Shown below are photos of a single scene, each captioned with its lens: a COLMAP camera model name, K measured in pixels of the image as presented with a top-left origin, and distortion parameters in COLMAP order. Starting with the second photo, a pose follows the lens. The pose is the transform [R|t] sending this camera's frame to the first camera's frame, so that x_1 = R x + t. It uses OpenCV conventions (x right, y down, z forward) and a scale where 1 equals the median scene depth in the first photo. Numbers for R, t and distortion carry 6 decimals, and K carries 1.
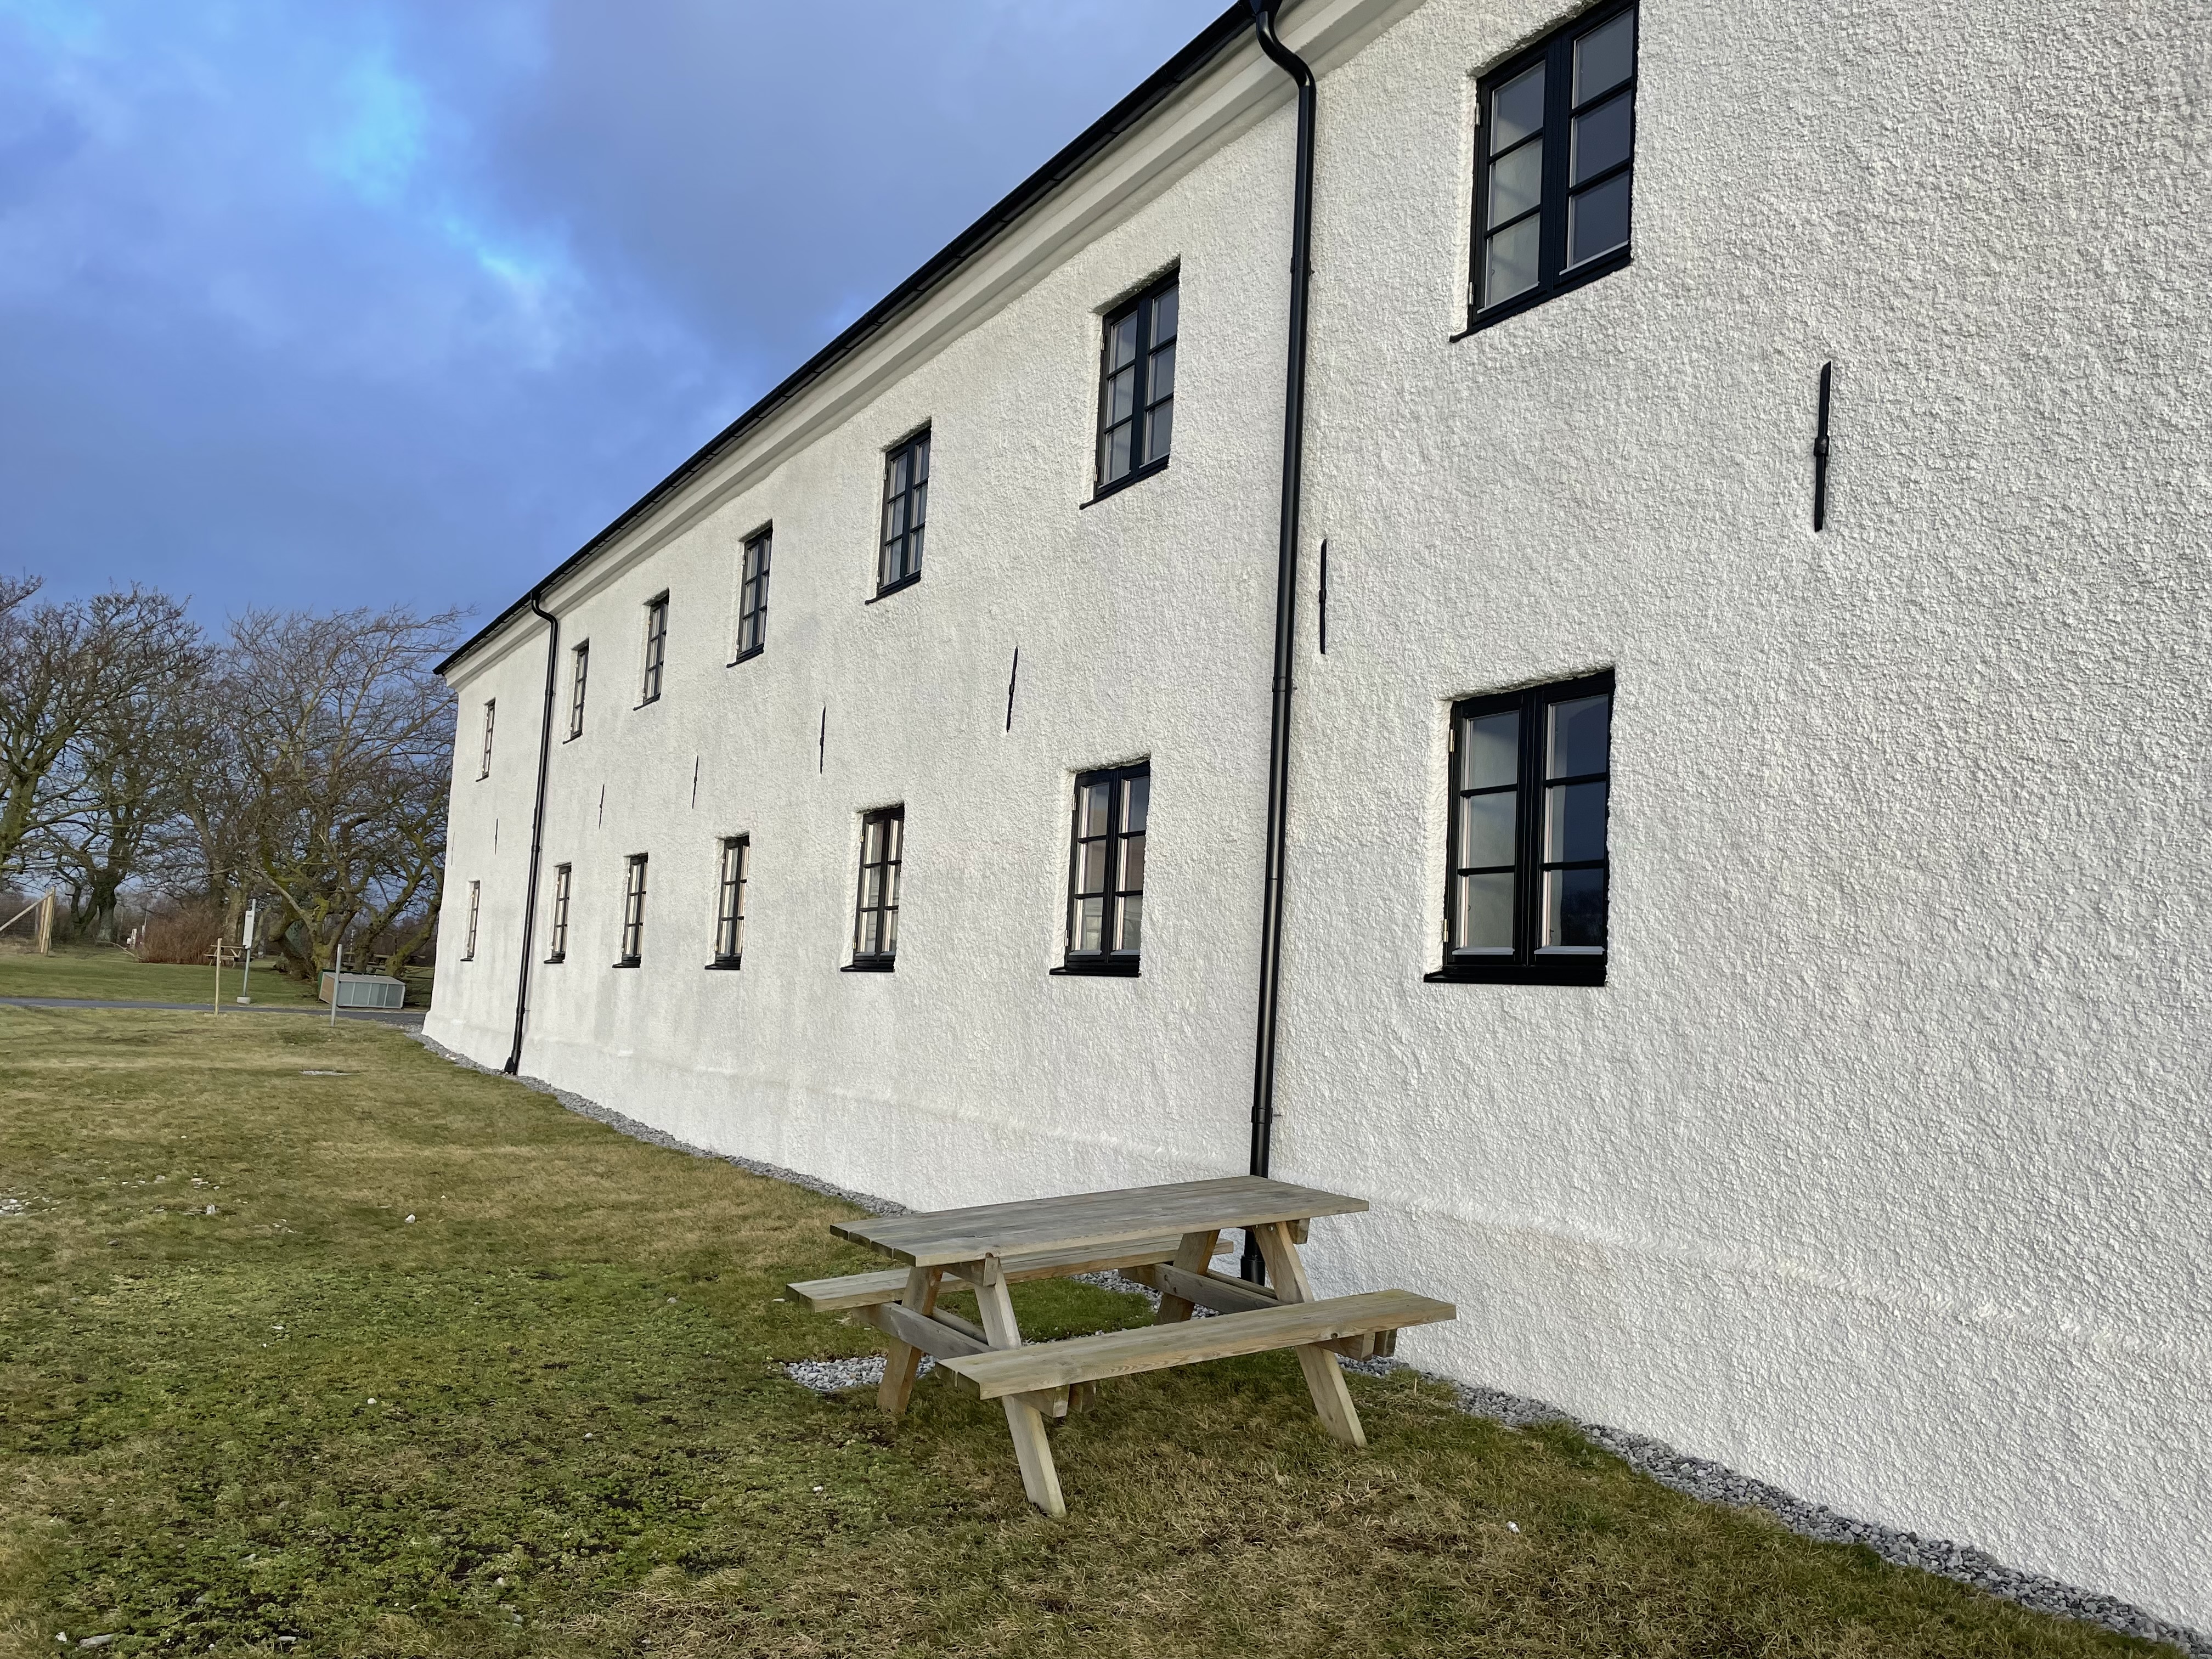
lens RADIAL K [[1680.8, 0, 1108.6], [0, 1680.8, 833.9], [0, 0, 1]] dist [0.014543, -0.007096]
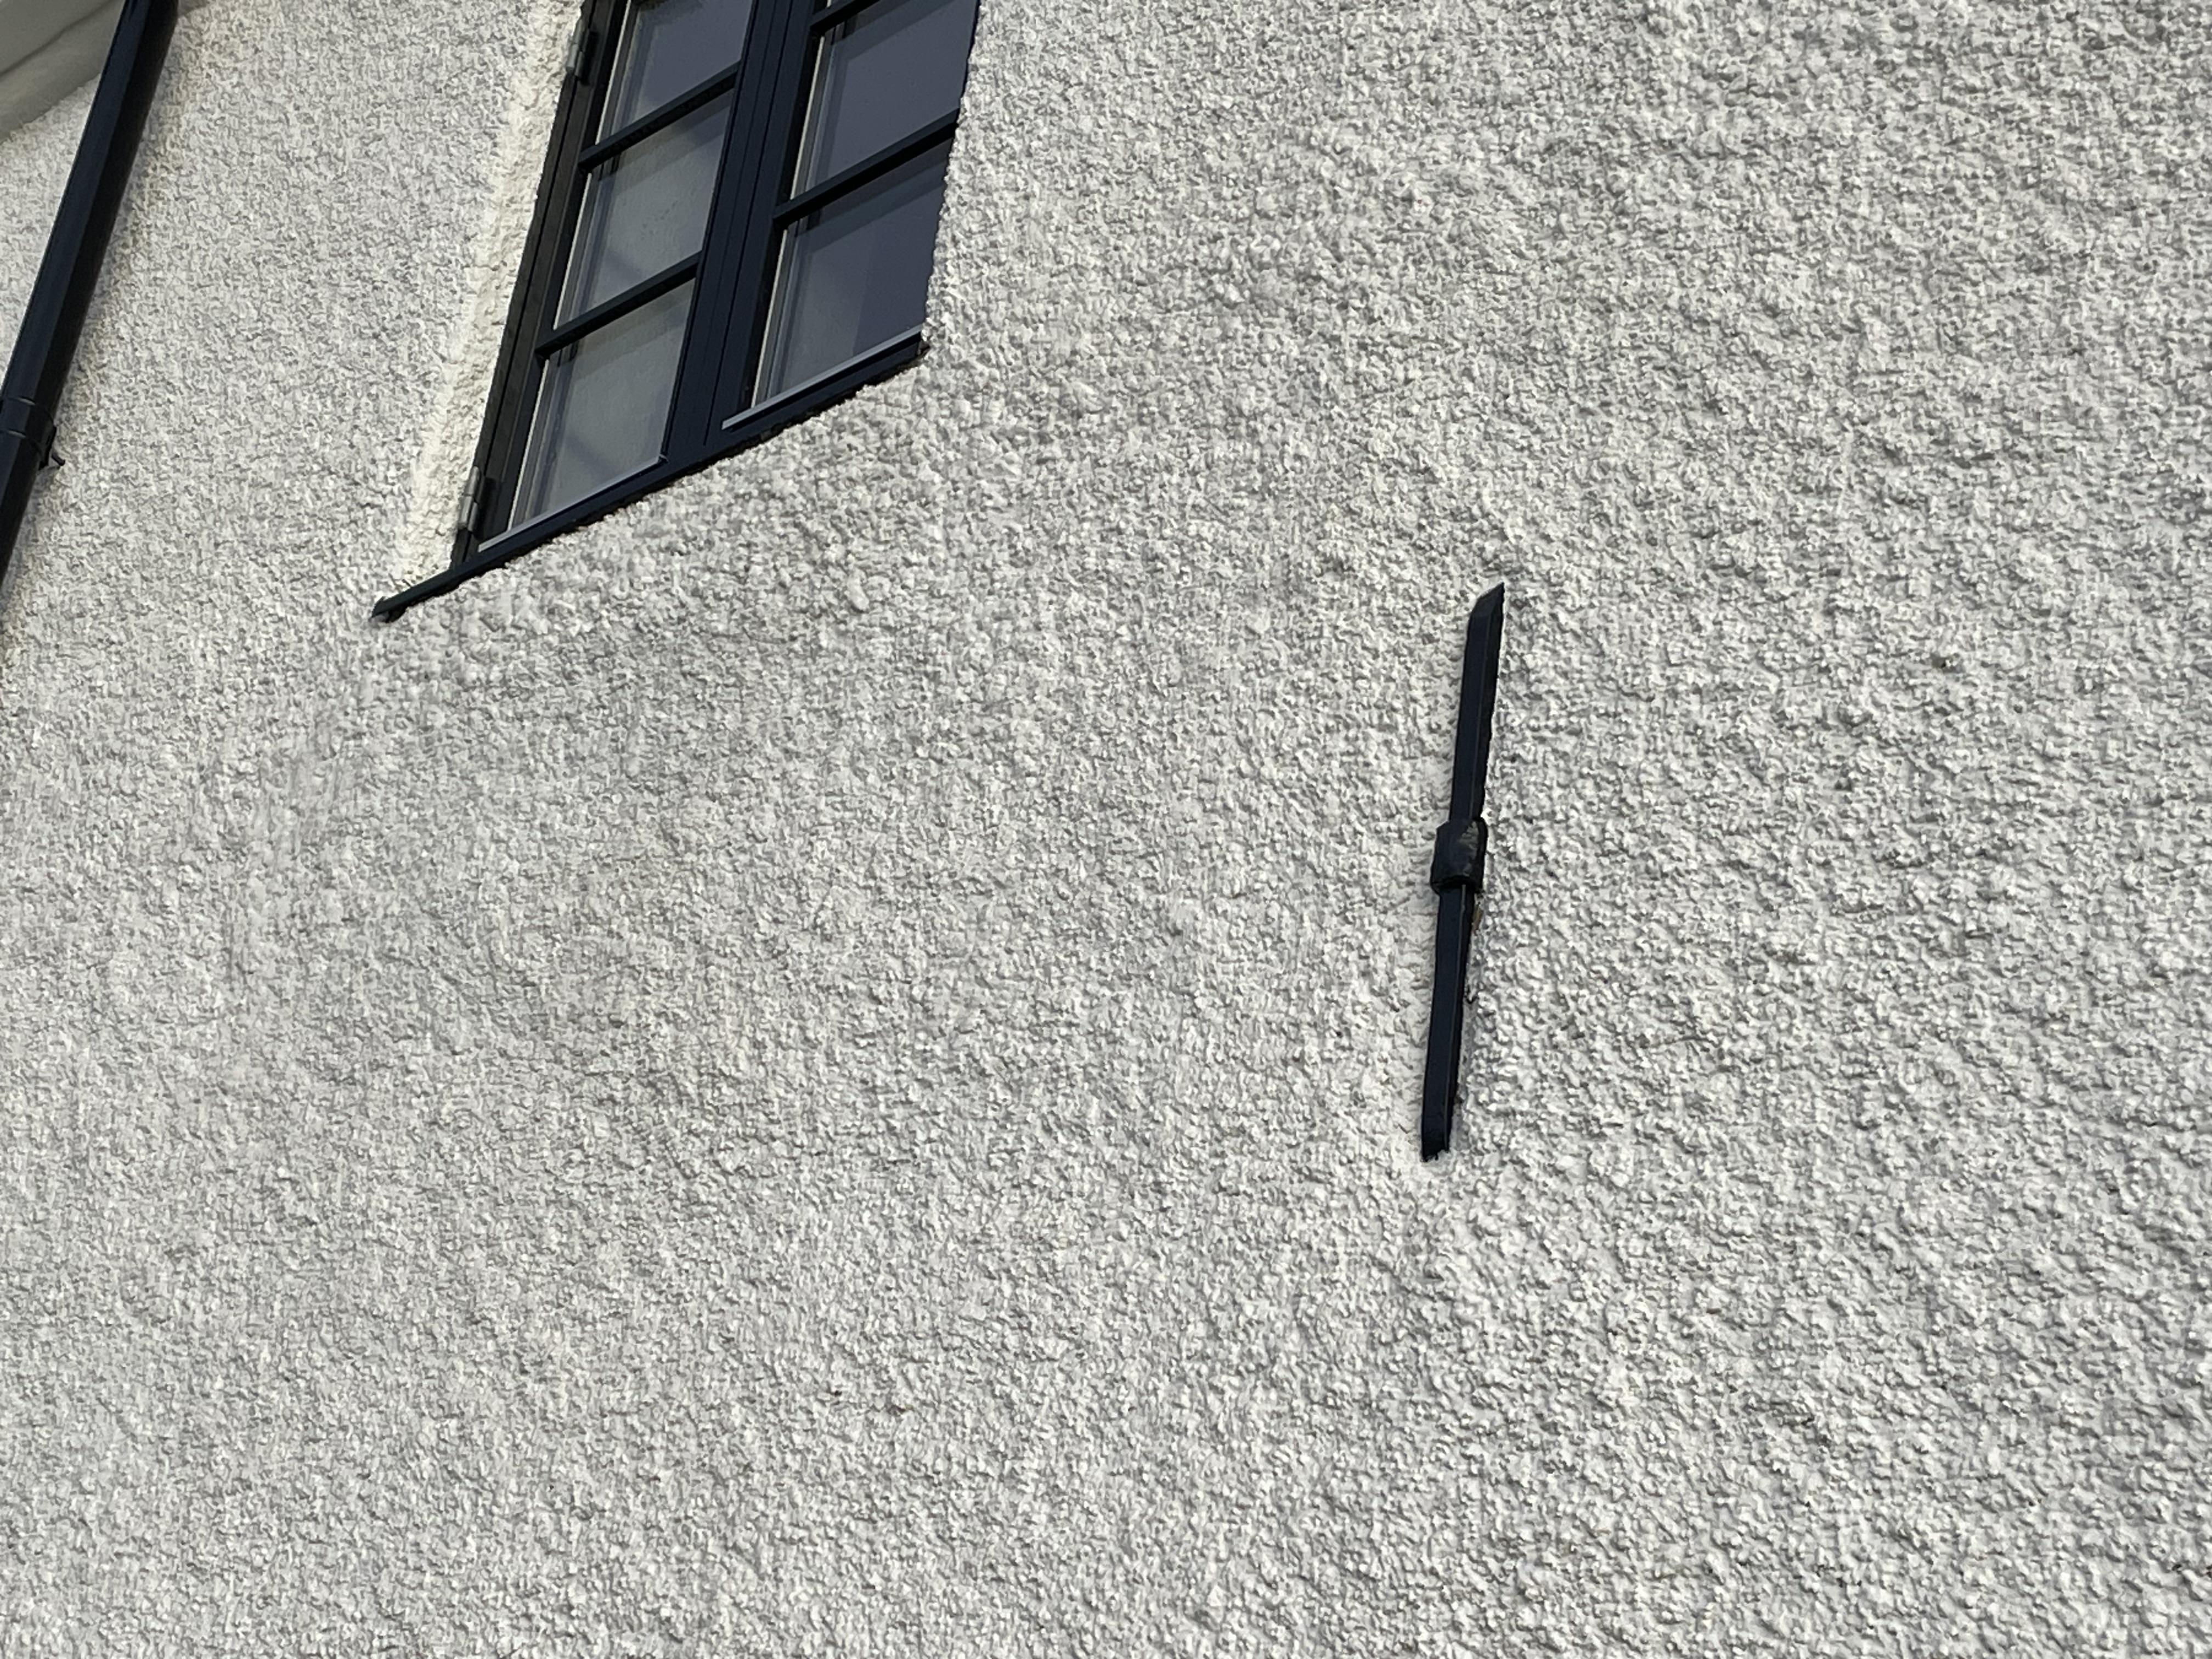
lens RADIAL K [[3745.6, 0, 1105.7], [0, 3745.6, 829.8], [0, 0, 1]] dist [0.153711, 0.000000]
pose [[0.954954, 0.187318, 0.230165, 0.233374], [-0.079768, 0.909088, -0.408895, 0.010714], [-0.285833, 0.372116, 0.883079, 0.494116]]
